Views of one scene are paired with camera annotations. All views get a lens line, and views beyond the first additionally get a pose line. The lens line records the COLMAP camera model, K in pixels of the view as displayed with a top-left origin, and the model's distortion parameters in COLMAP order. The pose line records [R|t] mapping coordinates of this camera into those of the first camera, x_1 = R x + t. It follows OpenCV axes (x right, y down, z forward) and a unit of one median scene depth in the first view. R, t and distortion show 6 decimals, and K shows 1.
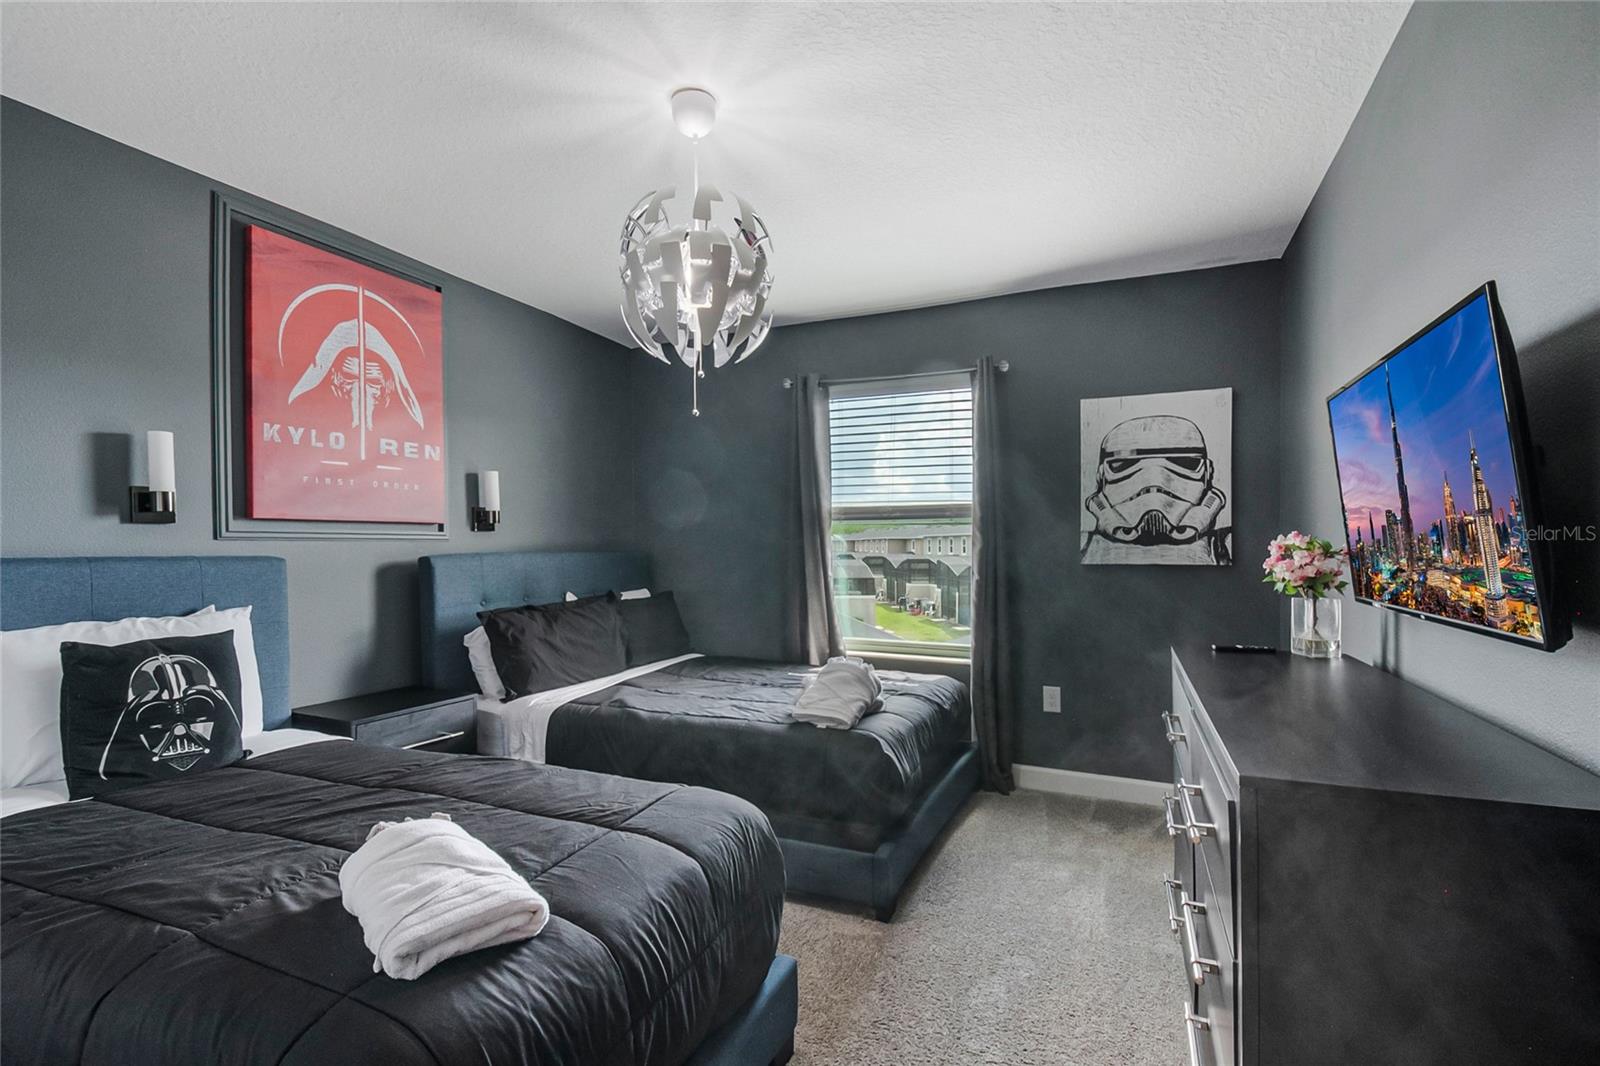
lens RADIAL K [[709.5, 0, 810.6], [0, 709.5, 543.9], [0, 0, 1]] dist [-0.001023, -0.000179]
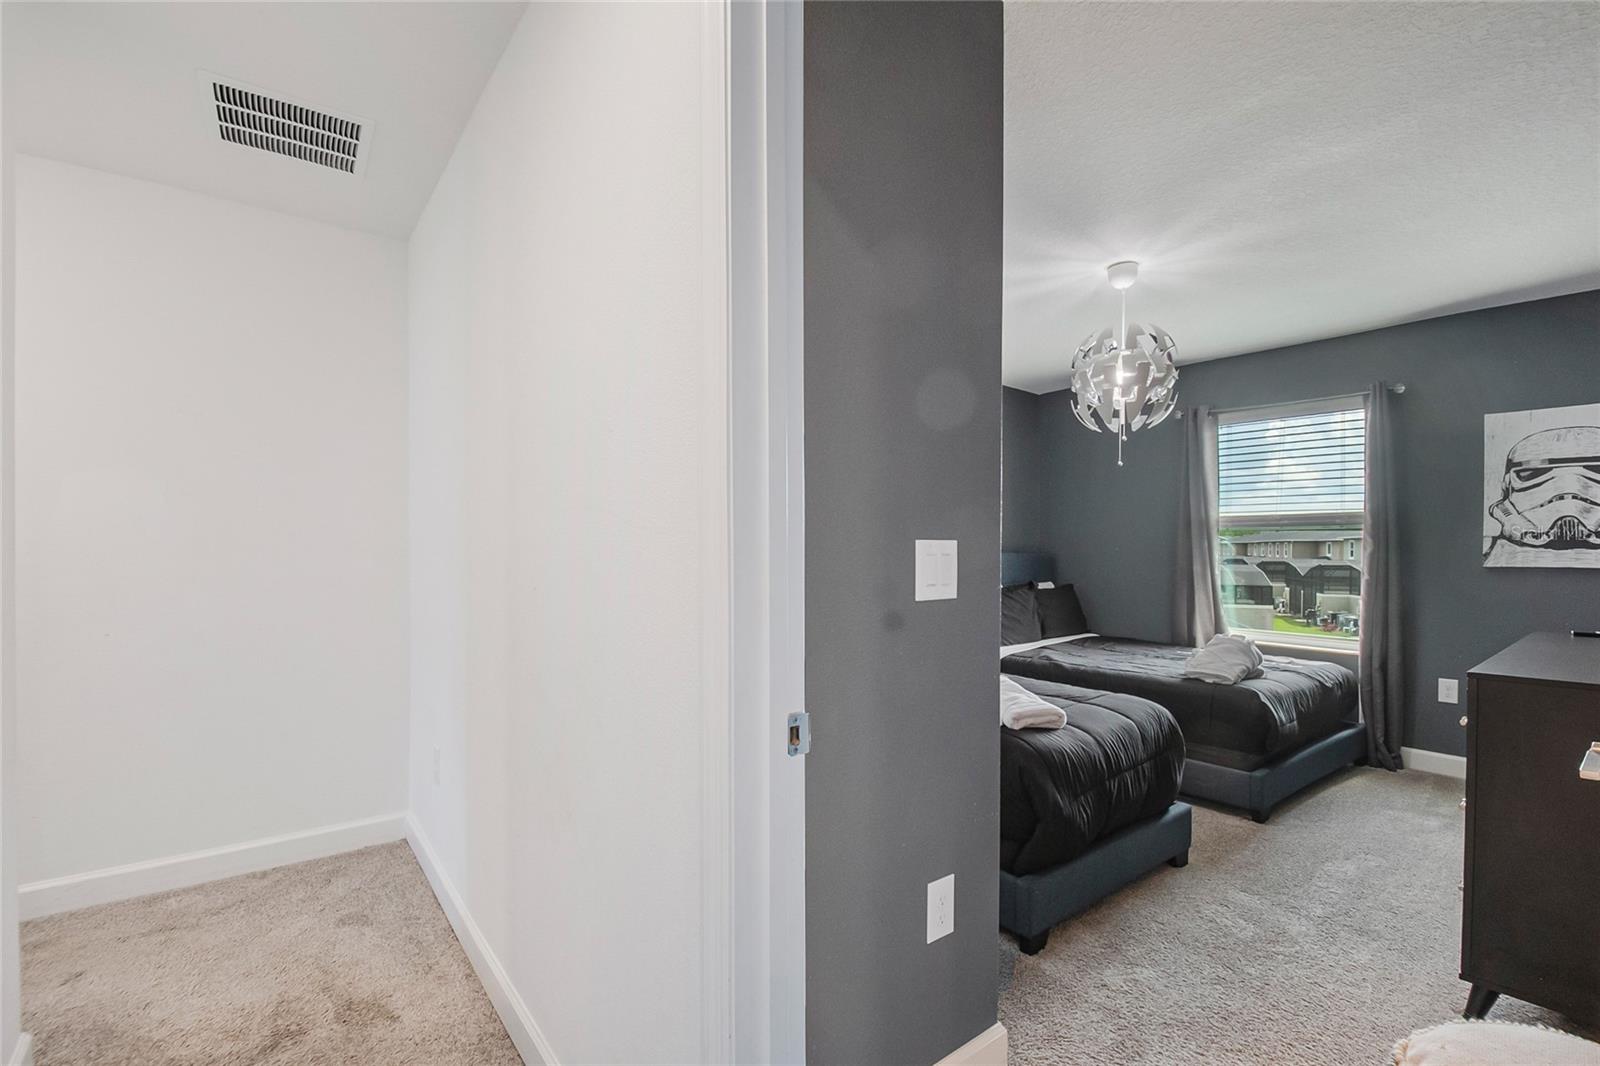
lens RADIAL K [[707.8, 0, 795.1], [0, 707.8, 565.1], [0, 0, 1]] dist [-0.000473, -0.014095]
pose [[0.874032, 0.013176, -0.485690, -0.018446], [-0.000377, 0.999650, 0.026440, -0.001597], [0.485868, -0.022927, 0.873731, -0.445819]]
